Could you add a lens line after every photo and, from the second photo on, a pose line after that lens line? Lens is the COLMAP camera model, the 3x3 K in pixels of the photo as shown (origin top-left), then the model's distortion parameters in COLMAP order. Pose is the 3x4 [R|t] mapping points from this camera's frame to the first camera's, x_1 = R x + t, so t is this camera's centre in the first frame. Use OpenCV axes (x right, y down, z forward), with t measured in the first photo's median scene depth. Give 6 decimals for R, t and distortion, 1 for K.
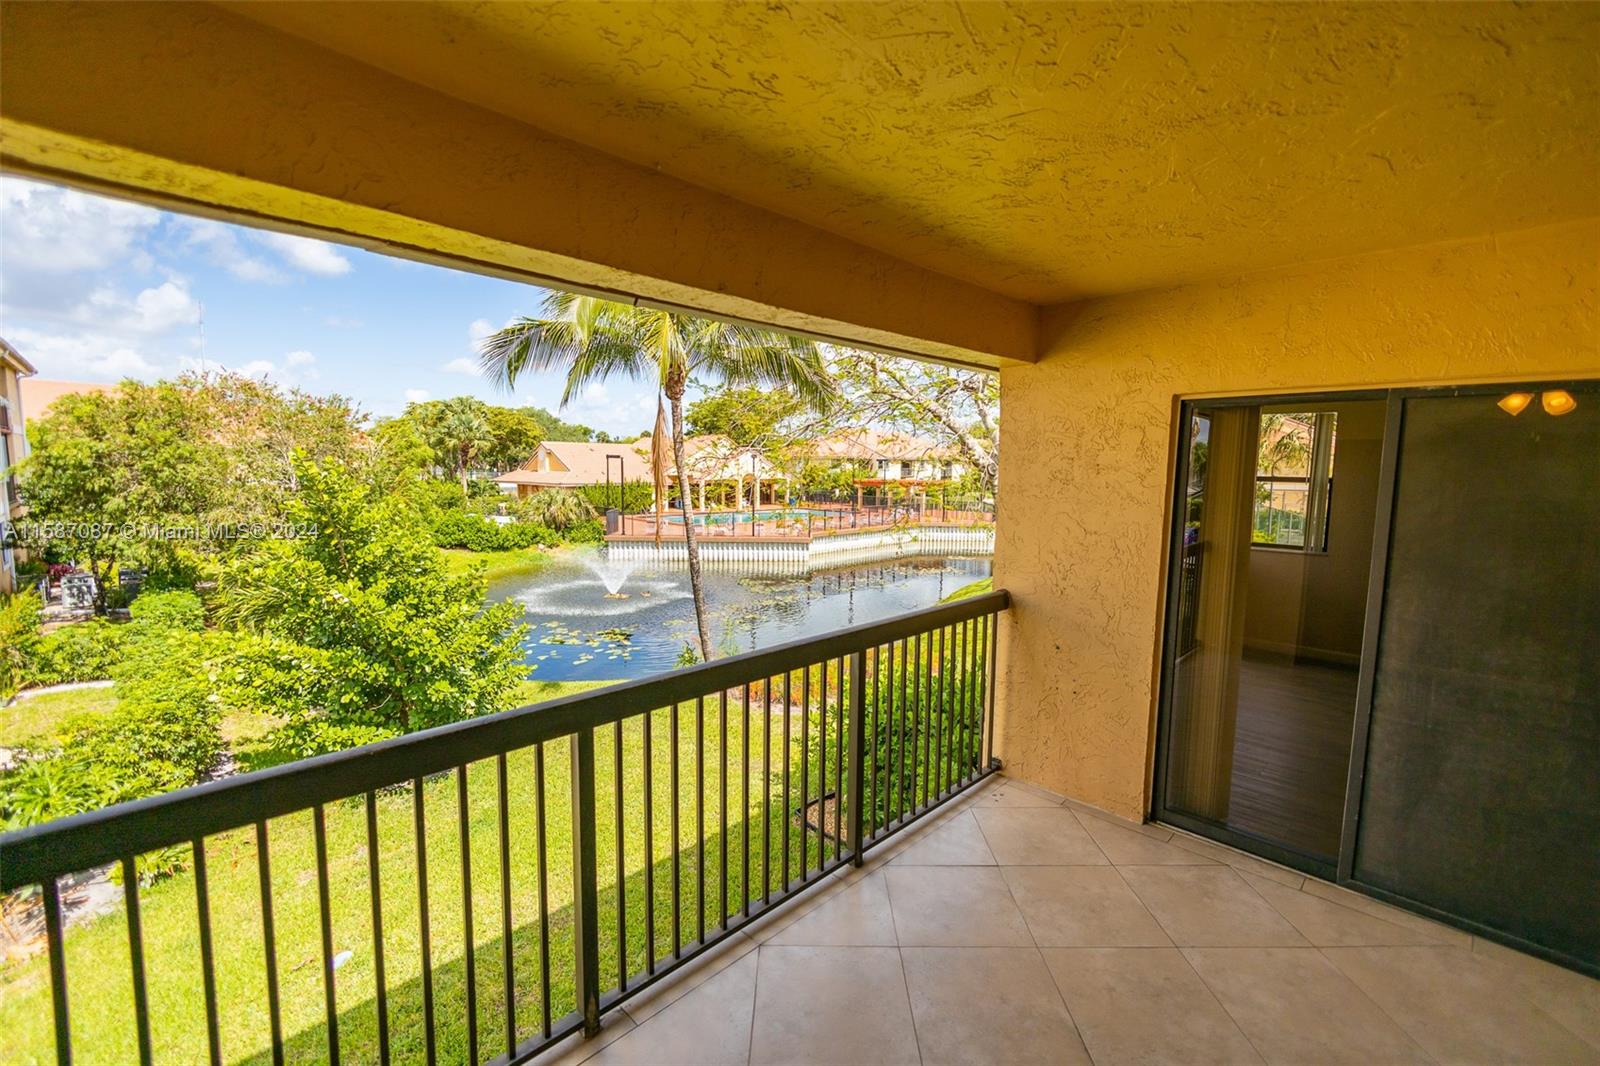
lens RADIAL K [[675.9, 0, 790.1], [0, 675.9, 525.5], [0, 0, 1]] dist [-0.004455, 0.001469]
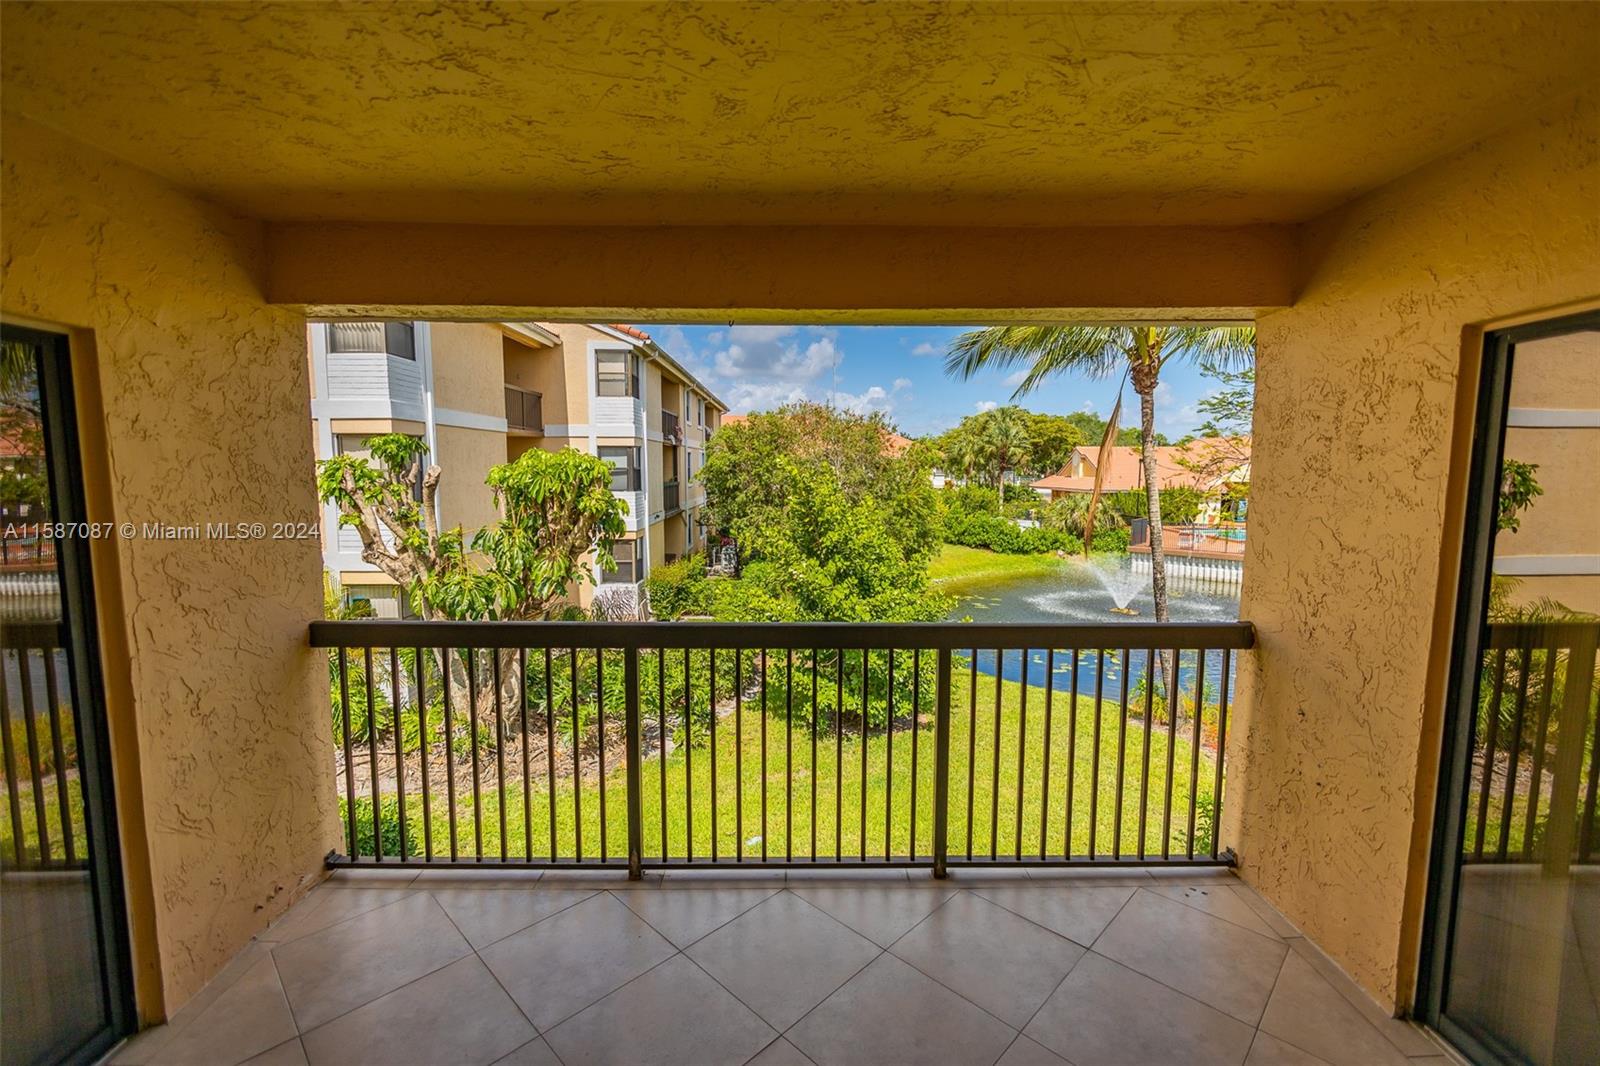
lens RADIAL K [[675.9, 0, 792.7], [0, 675.9, 525.3], [0, 0, 1]] dist [-0.004455, 0.001469]
pose [[0.717176, 0.050139, -0.695086, 0.163472], [-0.057061, 0.998284, 0.013136, 0.003167], [0.694552, 0.030241, 0.718806, 0.045430]]
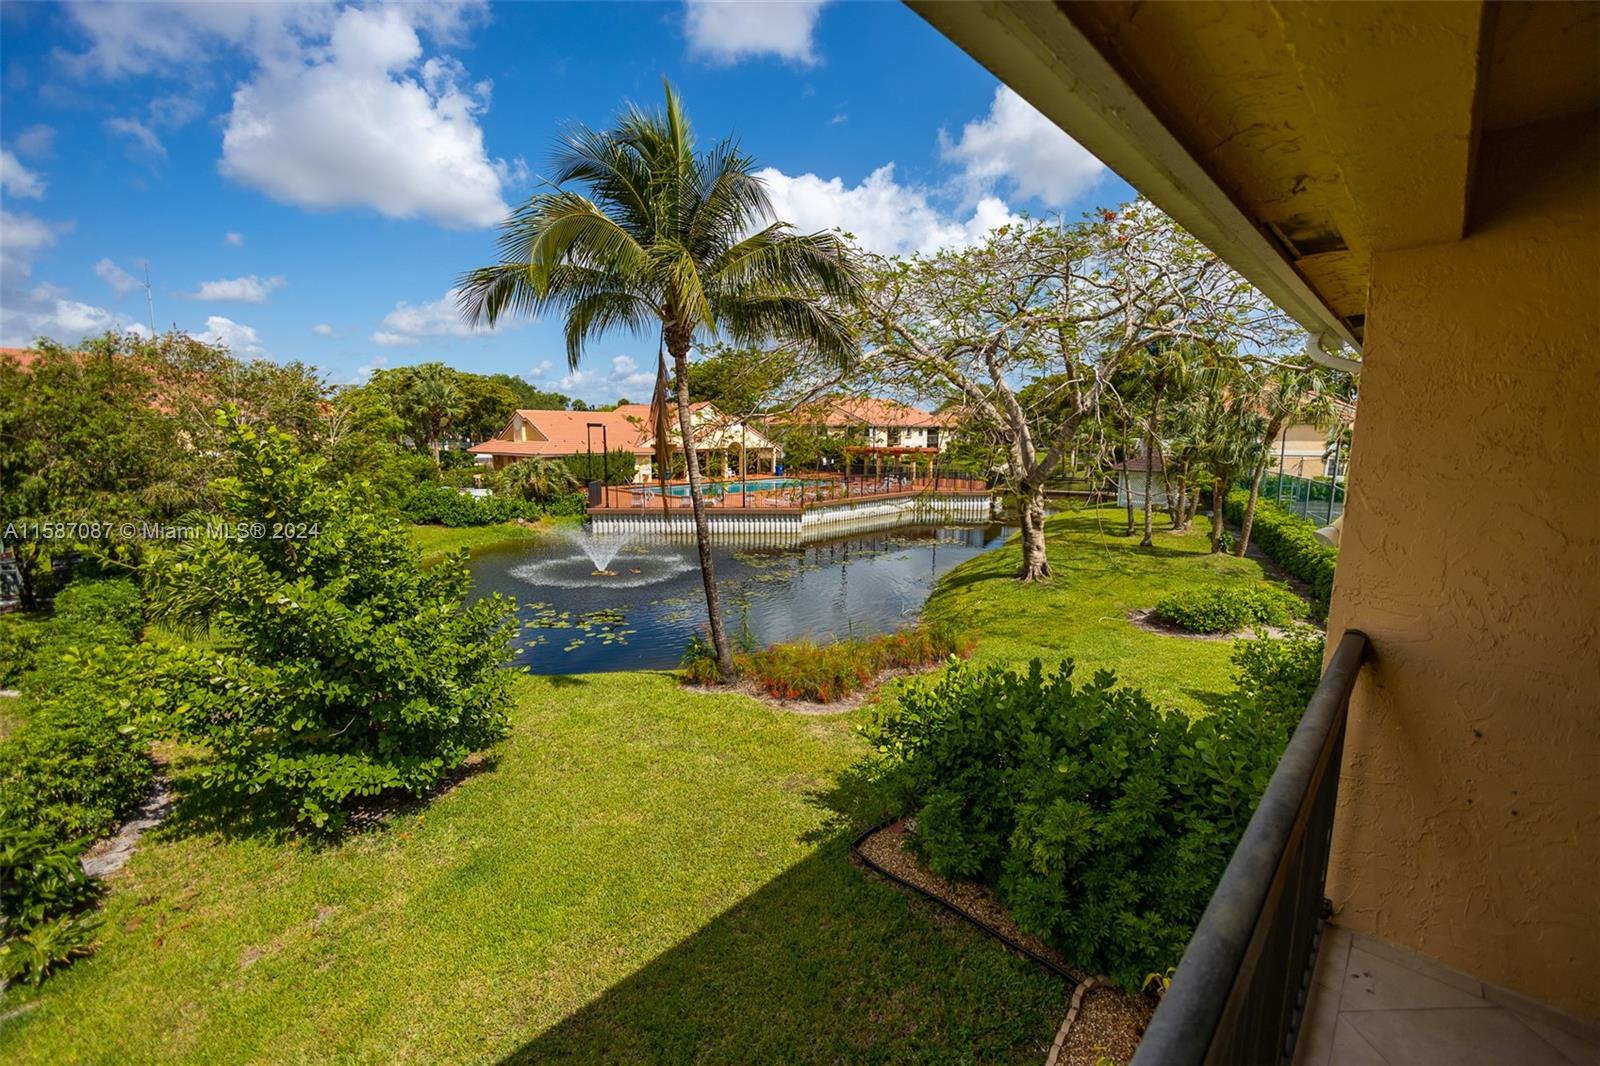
lens RADIAL K [[675.9, 0, 793.6], [0, 675.9, 531.8], [0, 0, 1]] dist [-0.004455, 0.001469]
pose [[0.999366, -0.011051, 0.033853, -0.071661], [0.009151, 0.998401, 0.055779, -0.011066], [-0.034415, -0.055433, 0.997869, 0.148445]]
